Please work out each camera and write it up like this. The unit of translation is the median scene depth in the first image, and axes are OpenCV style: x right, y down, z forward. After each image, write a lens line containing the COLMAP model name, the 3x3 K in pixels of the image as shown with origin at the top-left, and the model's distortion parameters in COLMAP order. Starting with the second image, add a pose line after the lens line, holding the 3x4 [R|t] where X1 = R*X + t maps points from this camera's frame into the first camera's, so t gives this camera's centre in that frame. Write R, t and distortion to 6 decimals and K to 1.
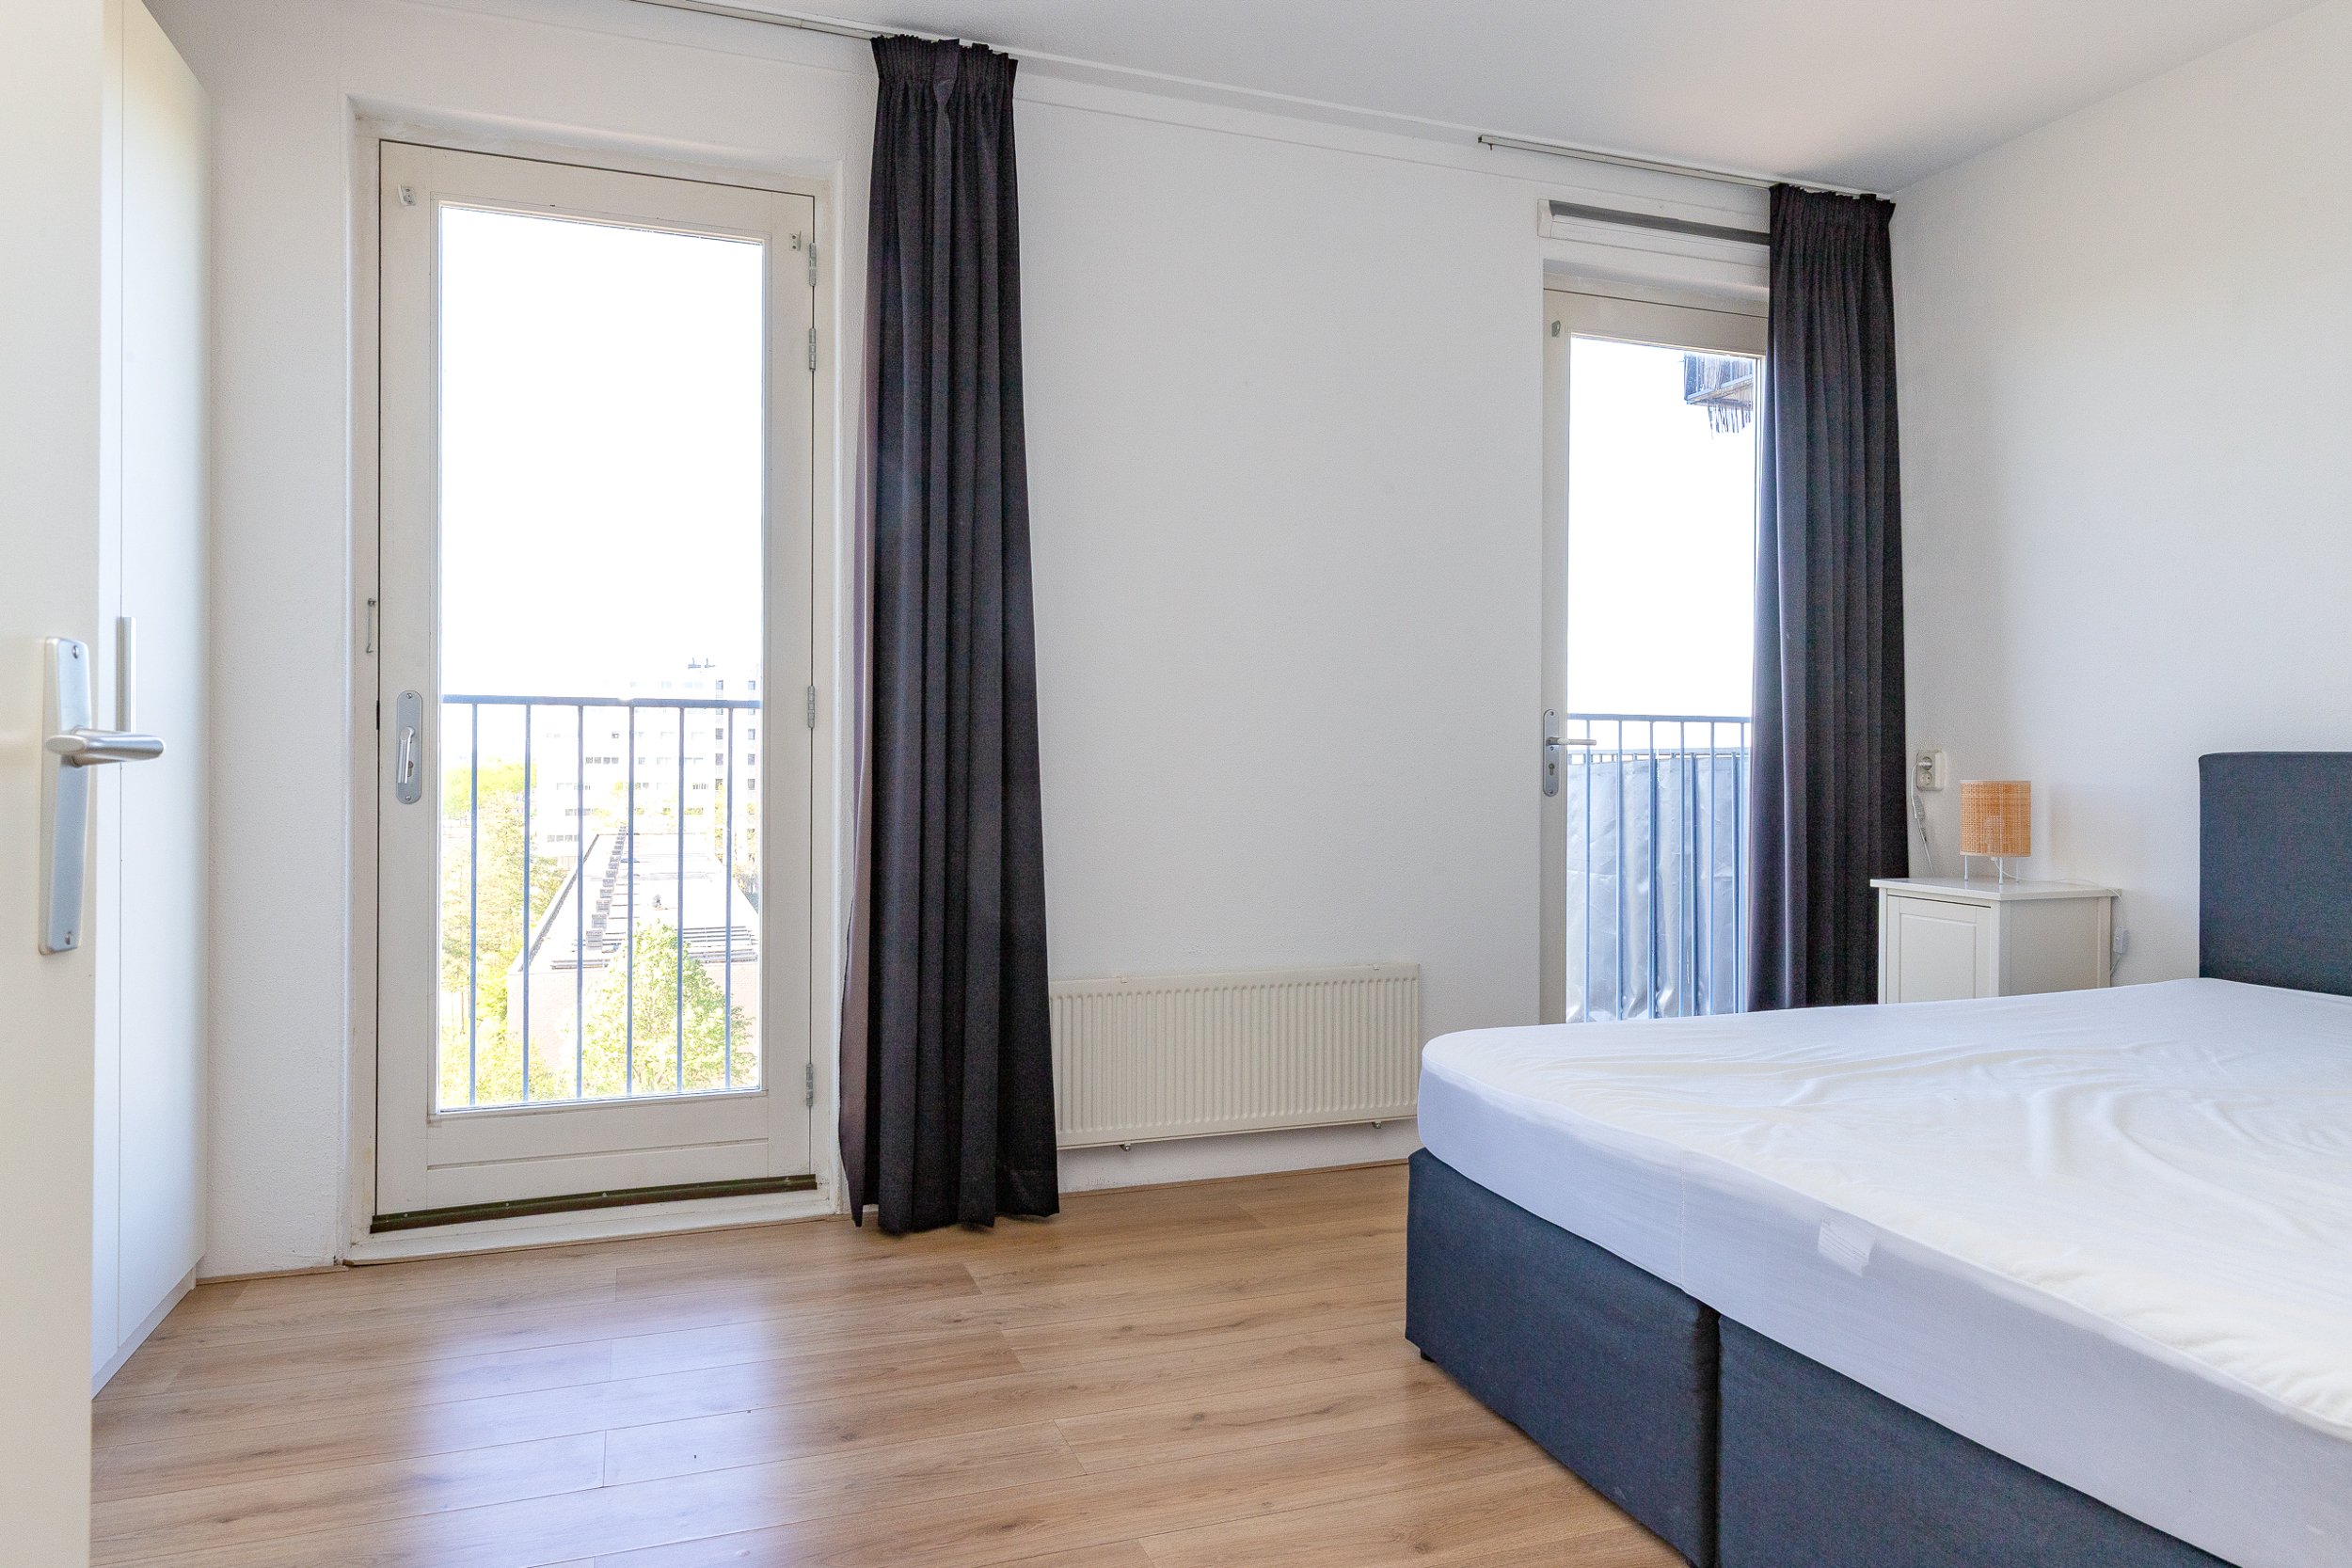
lens RADIAL K [[1510.3, 0, 1174.5], [0, 1510.3, 766.9], [0, 0, 1]] dist [0.011768, 0.003556]
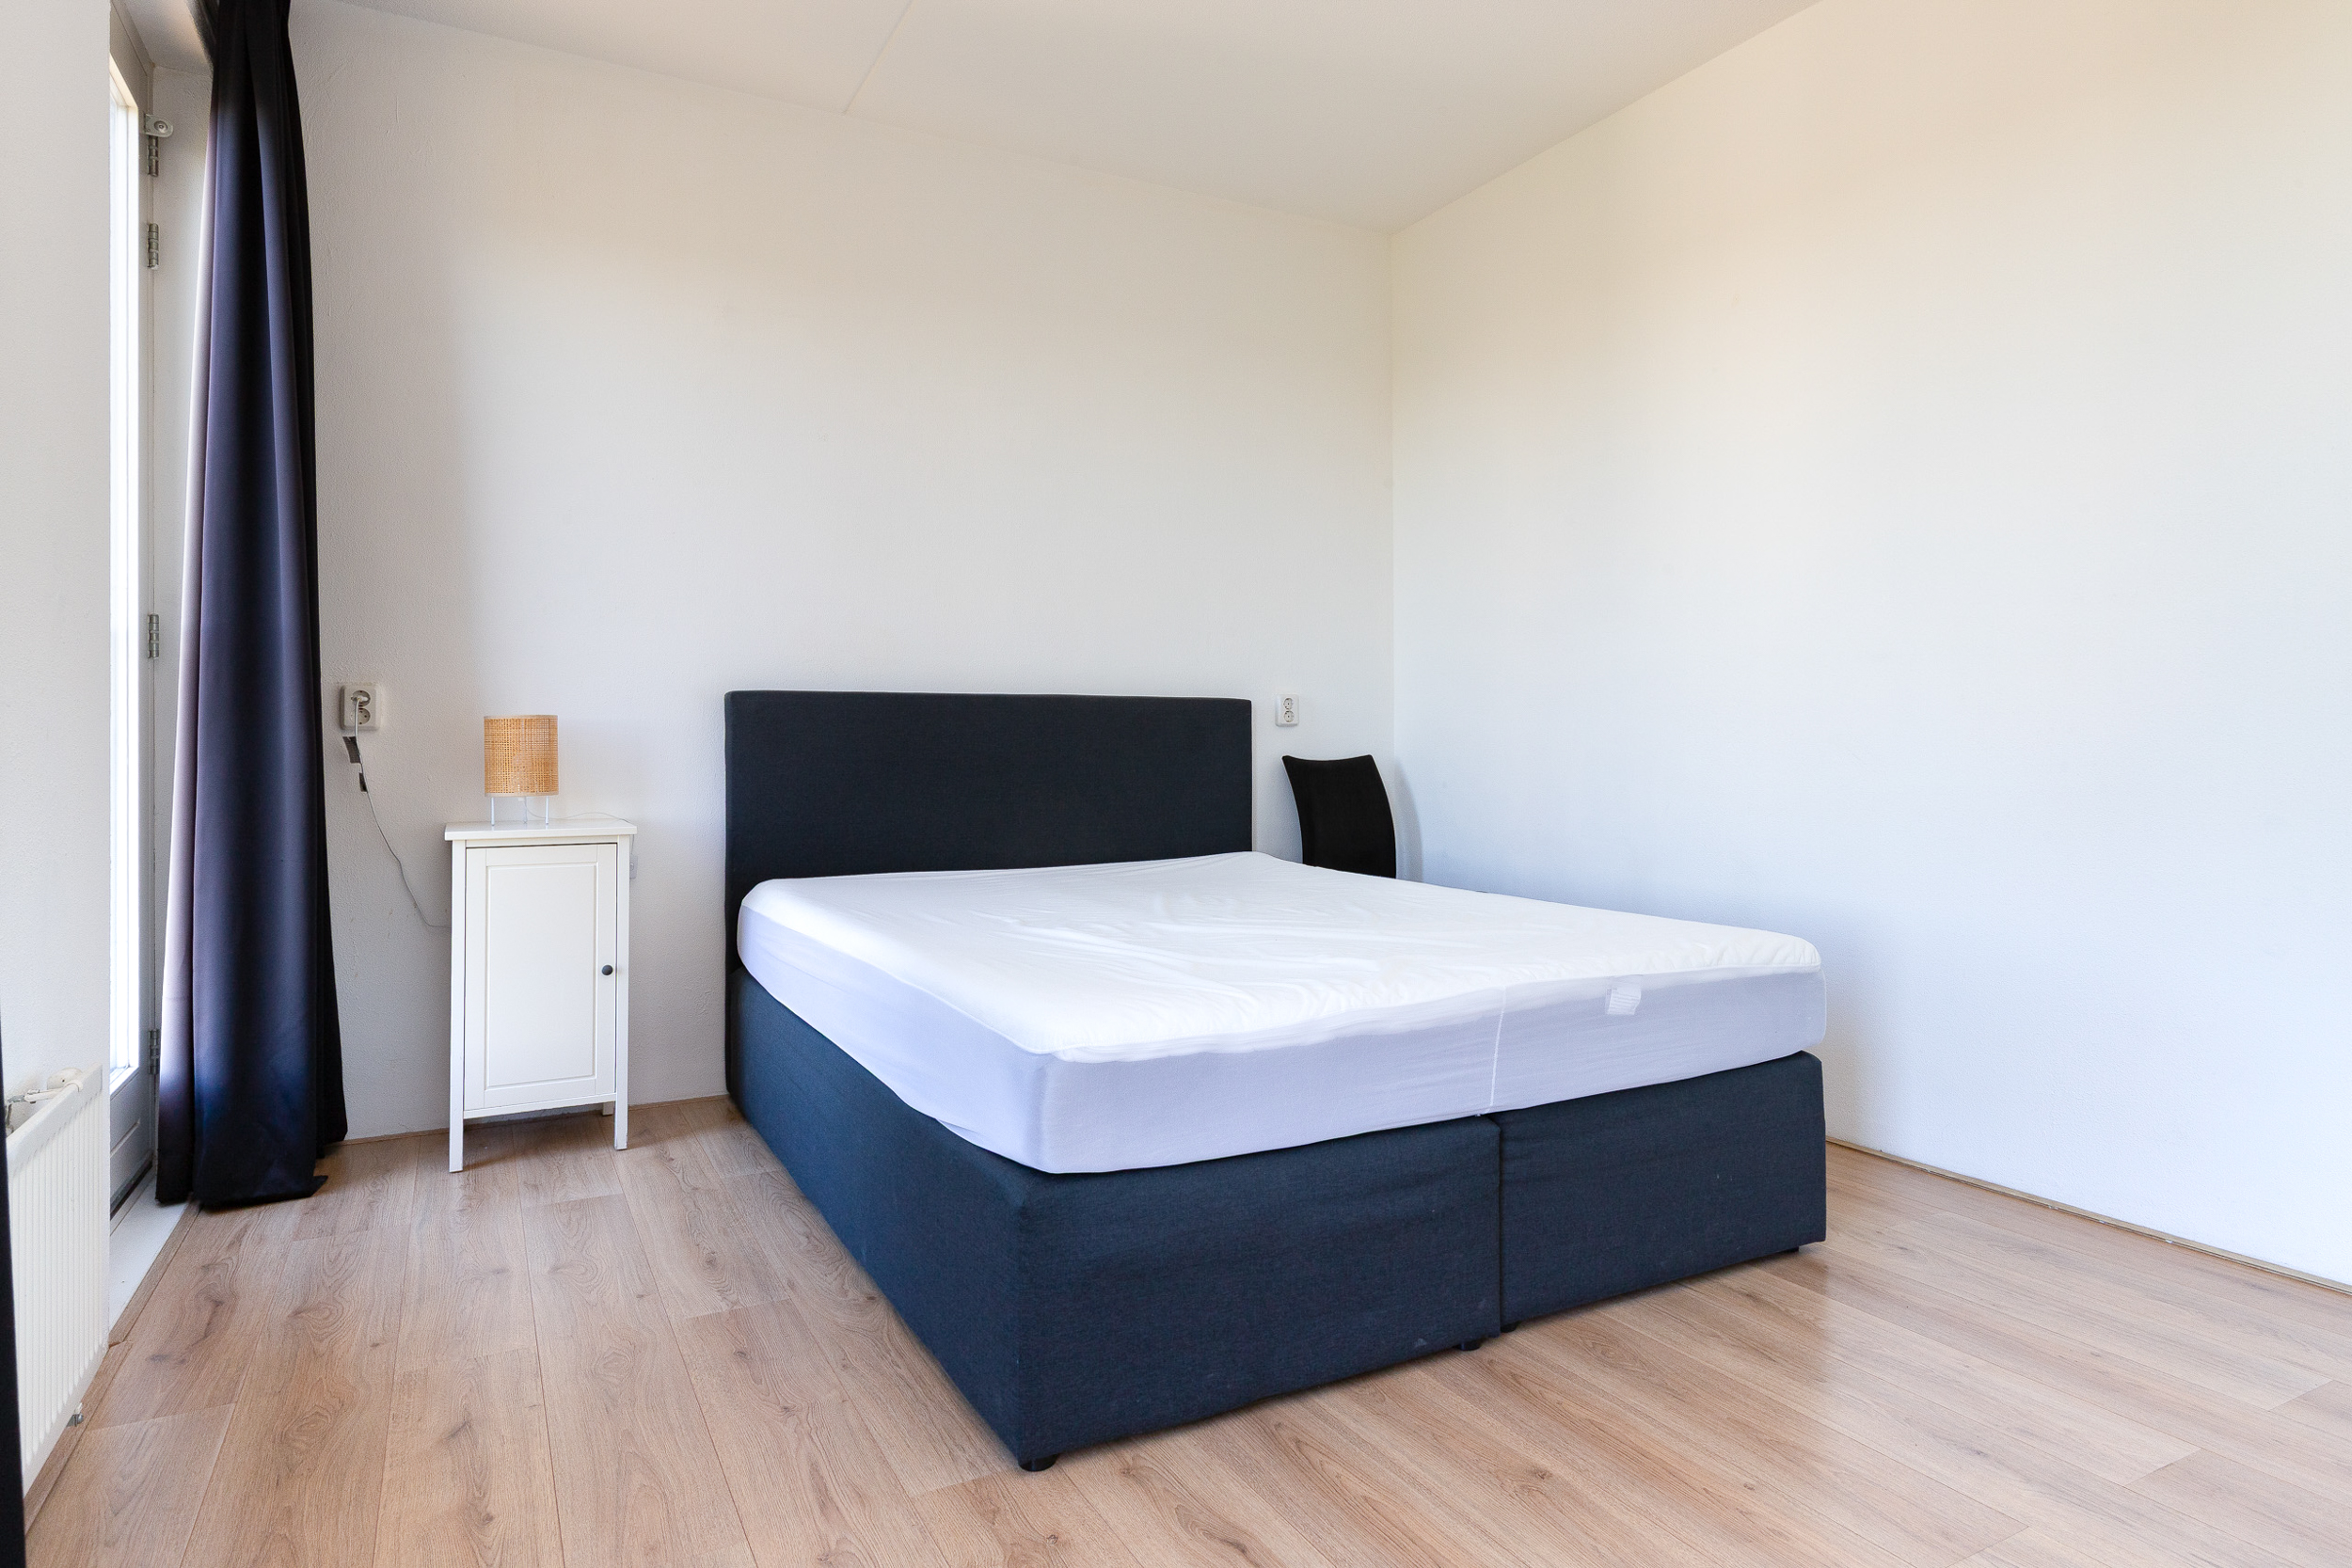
lens RADIAL K [[1355.4, 0, 1159.2], [0, 1355.4, 758.5], [0, 0, 1]] dist [0.016547, -0.002479]
pose [[-0.165685, -0.008749, 0.986140, -0.526080], [0.010018, 0.999894, 0.010554, 0.046090], [-0.986128, 0.011628, -0.165580, 1.135002]]
